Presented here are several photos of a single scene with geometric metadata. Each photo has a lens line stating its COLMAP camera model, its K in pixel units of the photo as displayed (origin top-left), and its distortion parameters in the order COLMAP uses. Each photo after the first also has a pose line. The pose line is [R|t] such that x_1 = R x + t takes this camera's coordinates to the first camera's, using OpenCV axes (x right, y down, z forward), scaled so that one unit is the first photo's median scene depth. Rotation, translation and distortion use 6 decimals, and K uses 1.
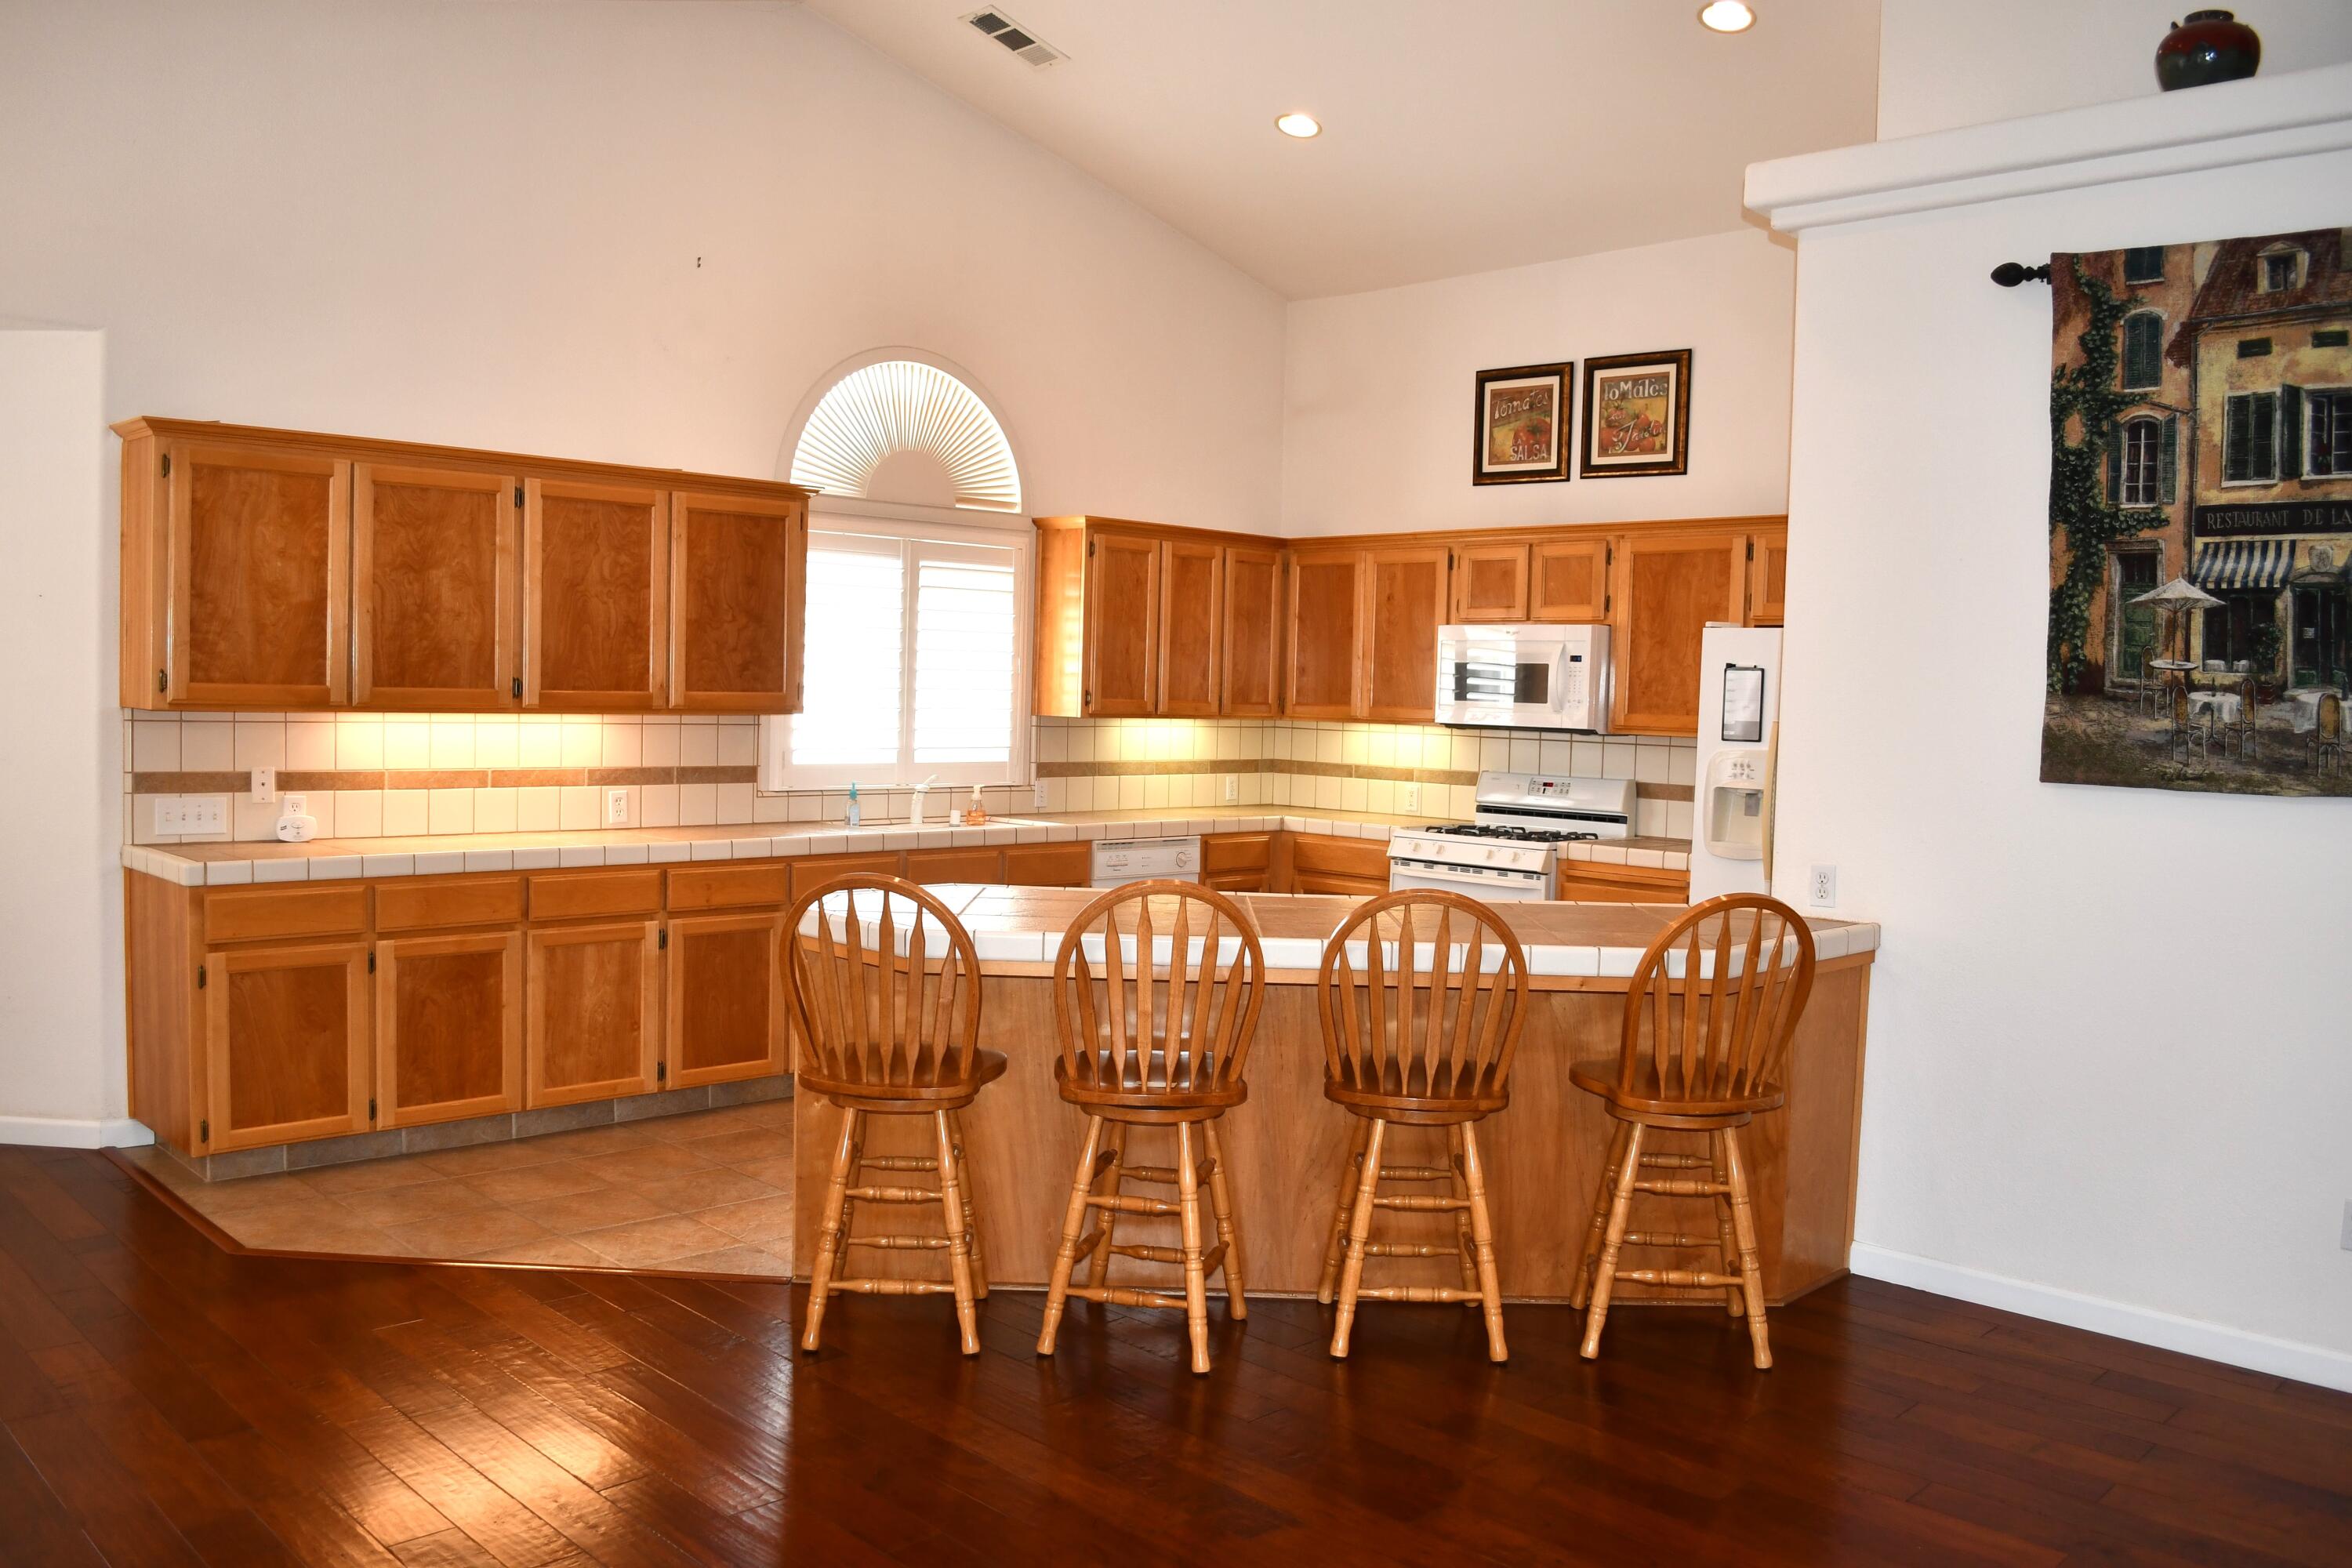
lens RADIAL K [[1848.2, 0, 1170.4], [0, 1848.2, 793.6], [0, 0, 1]] dist [-0.085197, 0.014796]
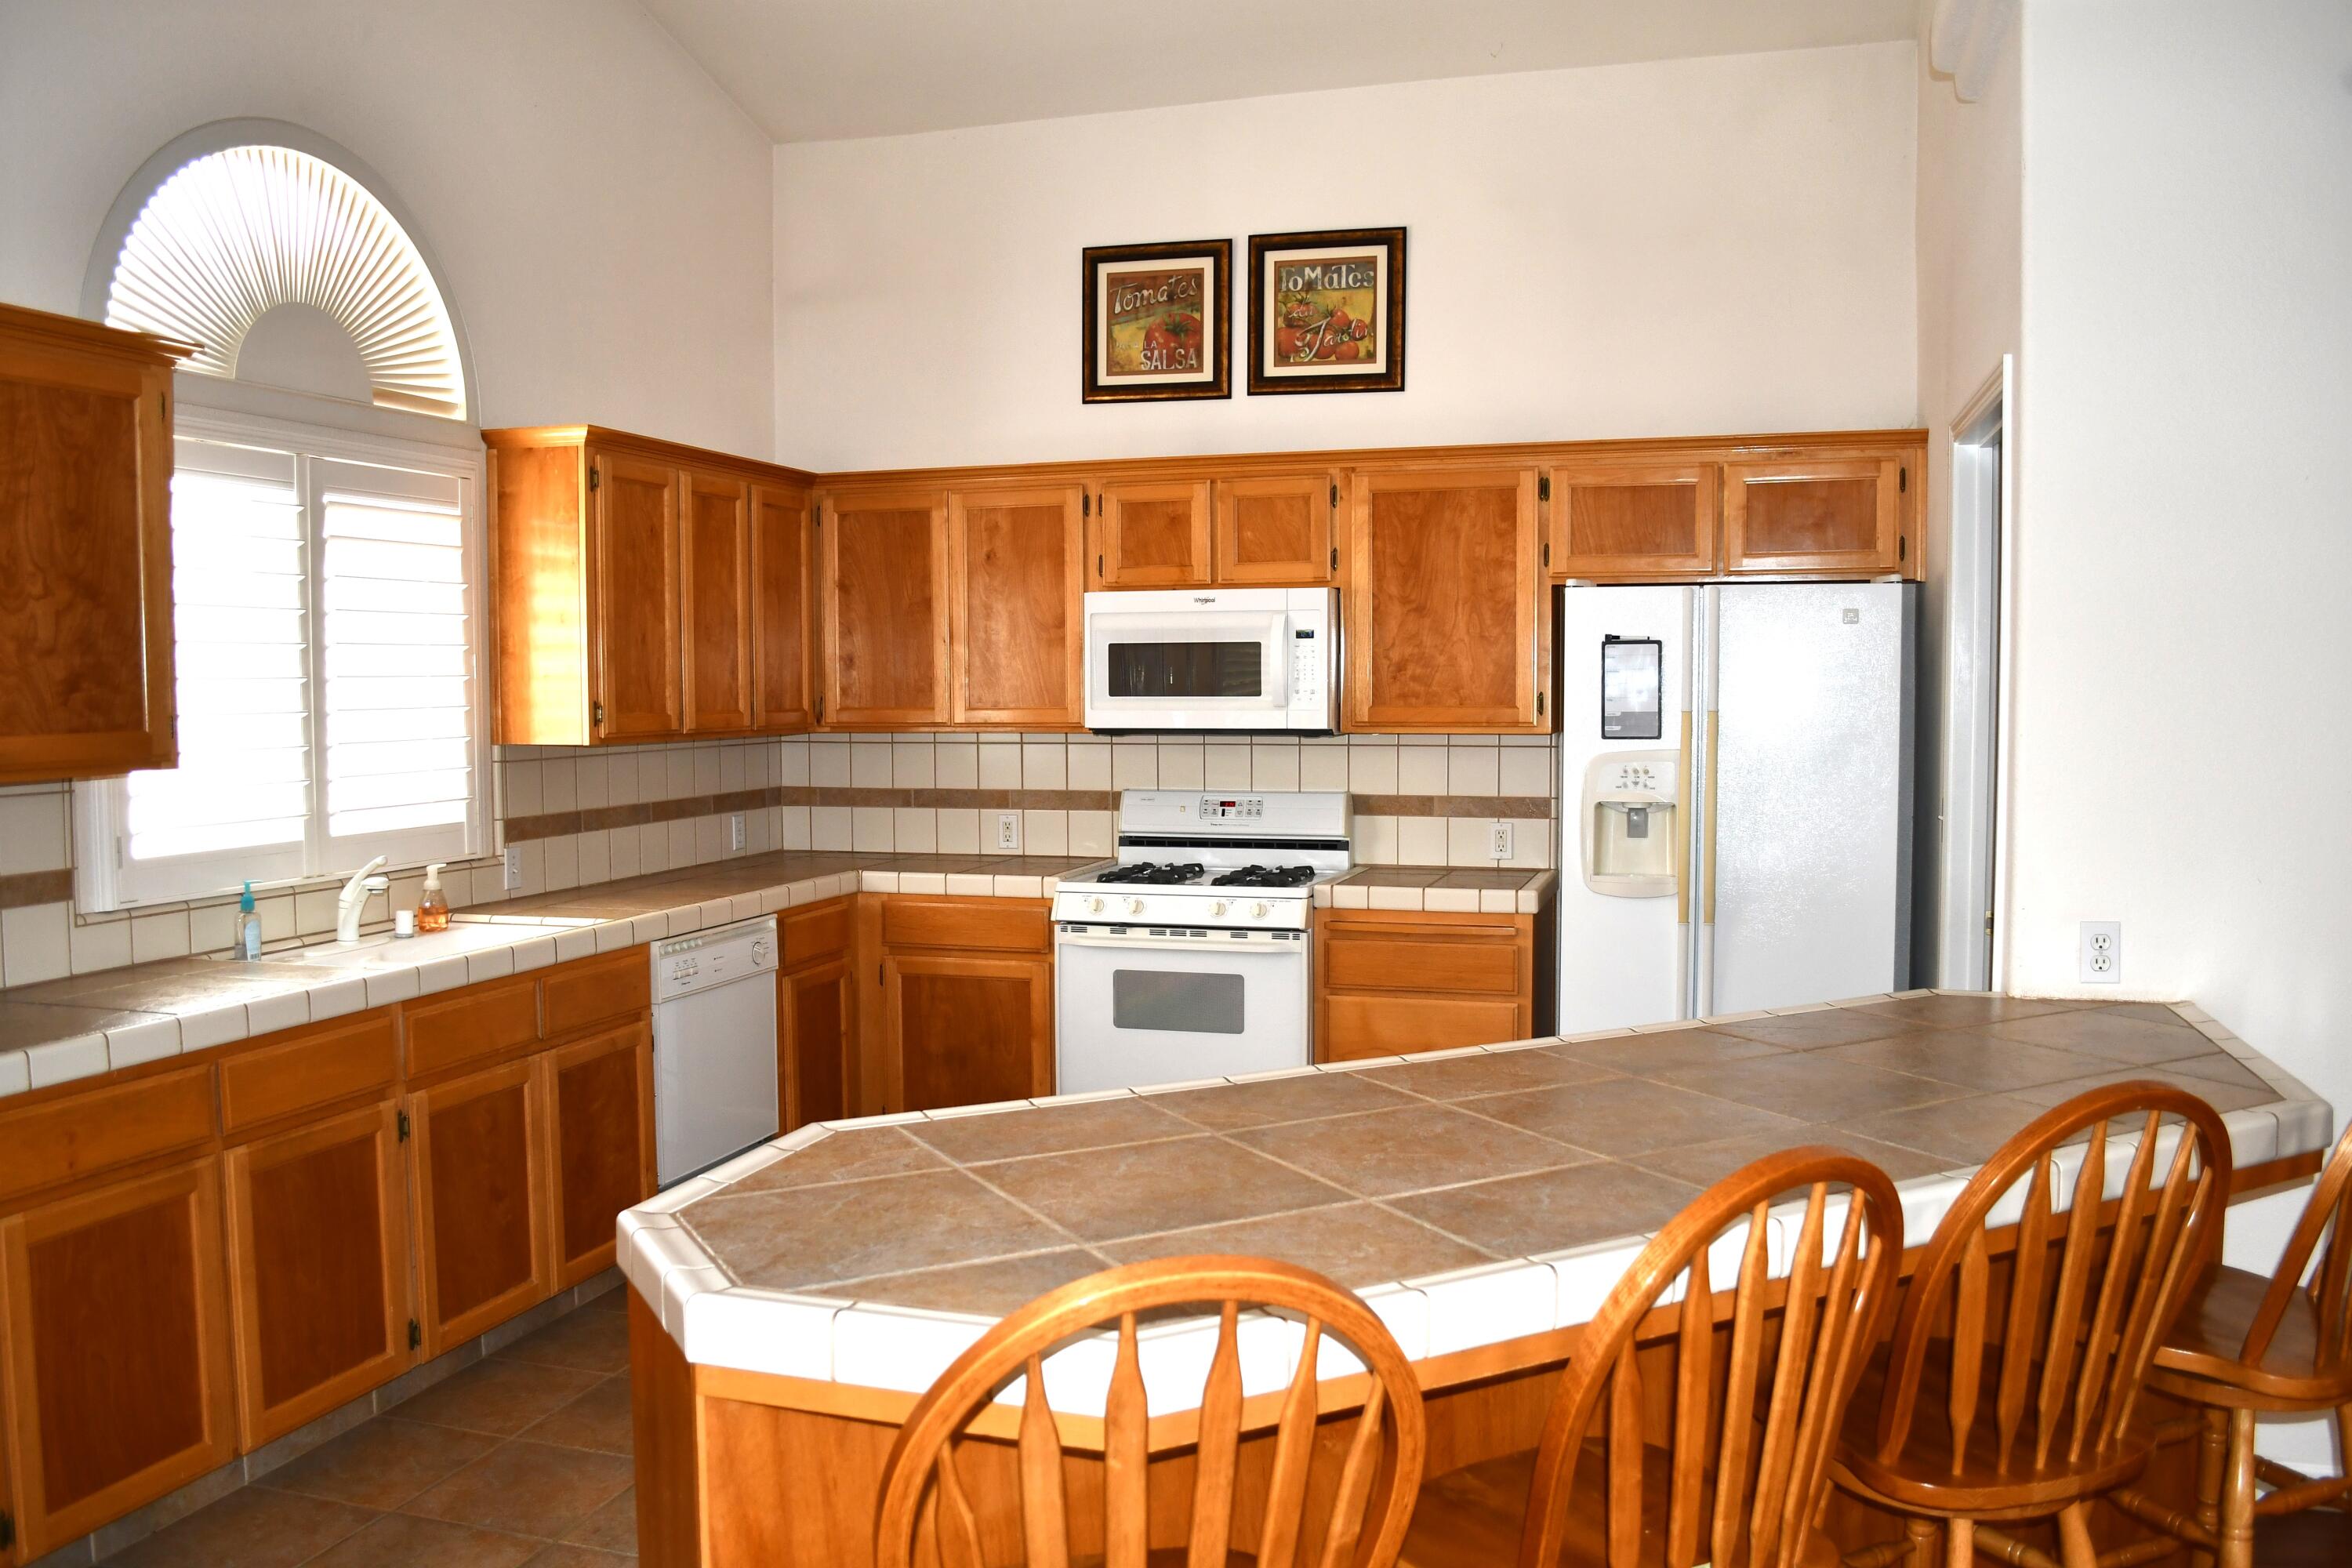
lens RADIAL K [[1848.2, 0, 1170.4], [0, 1848.2, 793.6], [0, 0, 1]] dist [-0.085197, 0.014796]
pose [[0.881229, -0.060296, 0.468829, -0.175790], [0.055949, 0.998164, 0.023211, -0.029371], [-0.469367, 0.005776, 0.882984, 0.367701]]
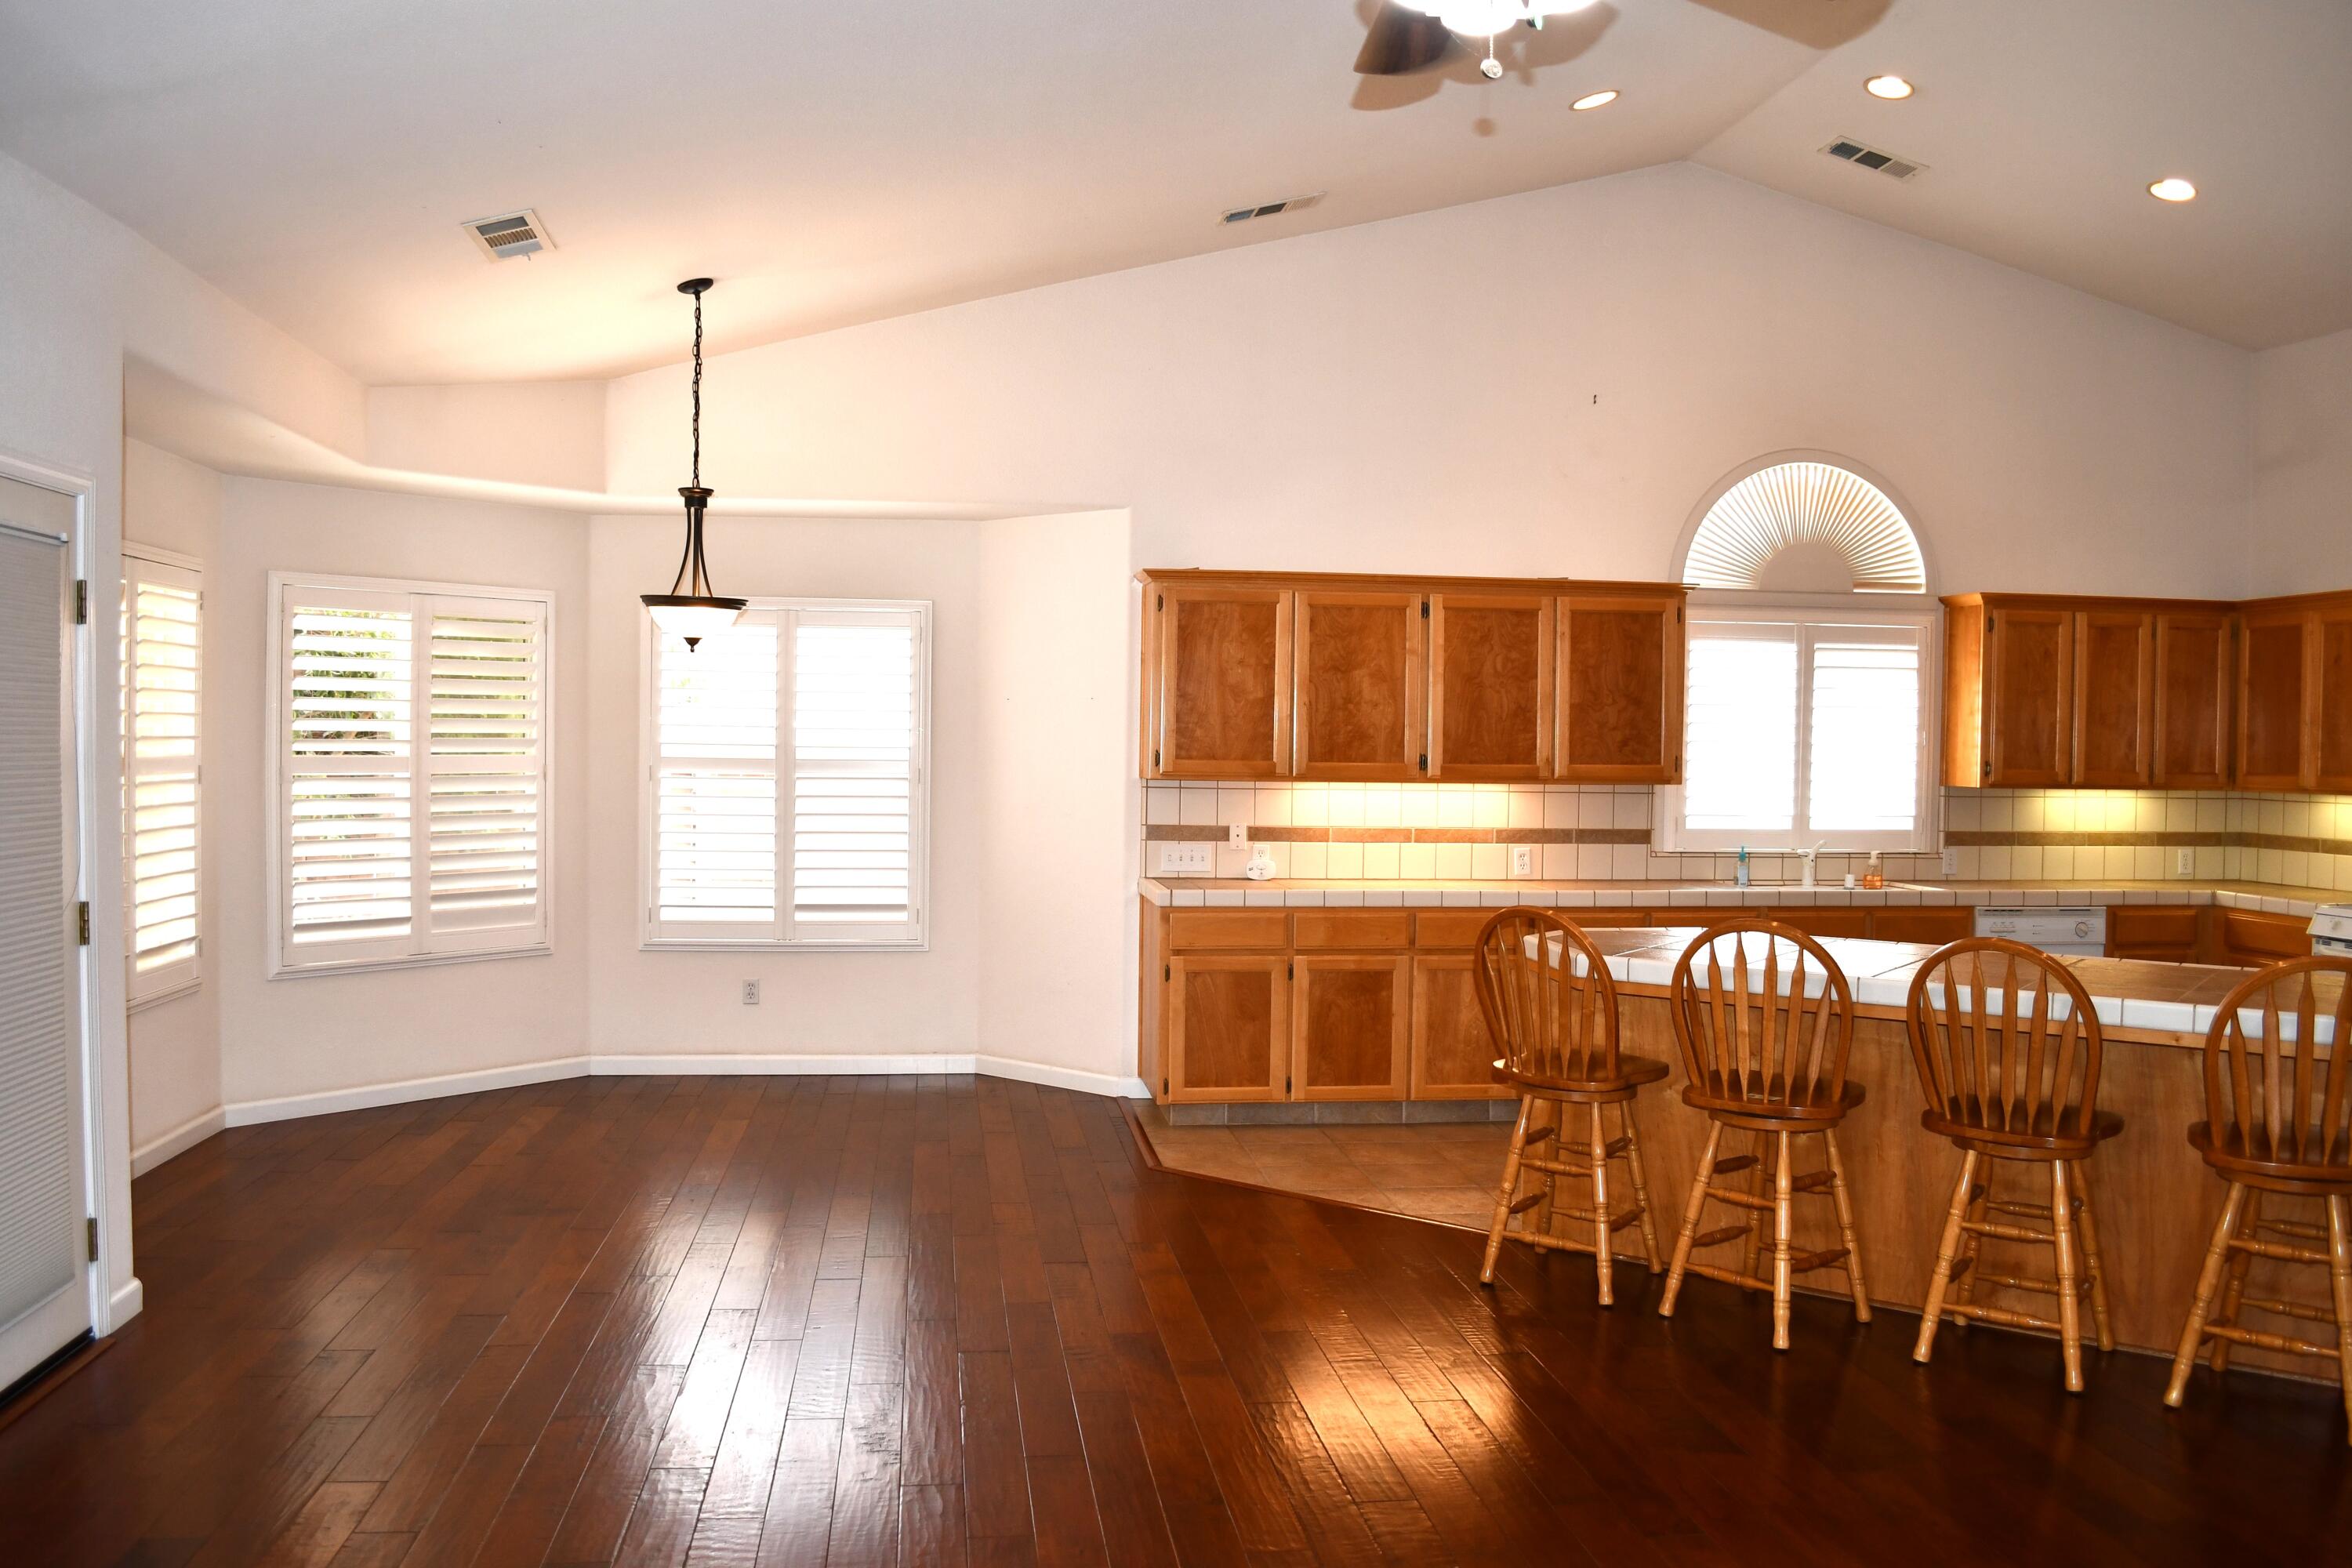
lens RADIAL K [[1848.2, 0, 1170.4], [0, 1848.2, 793.6], [0, 0, 1]] dist [-0.085197, 0.014796]
pose [[0.793930, 0.000444, -0.608009, 0.219032], [-0.026354, 0.999085, -0.033682, 0.008447], [0.607438, 0.042765, 0.793216, -0.082429]]
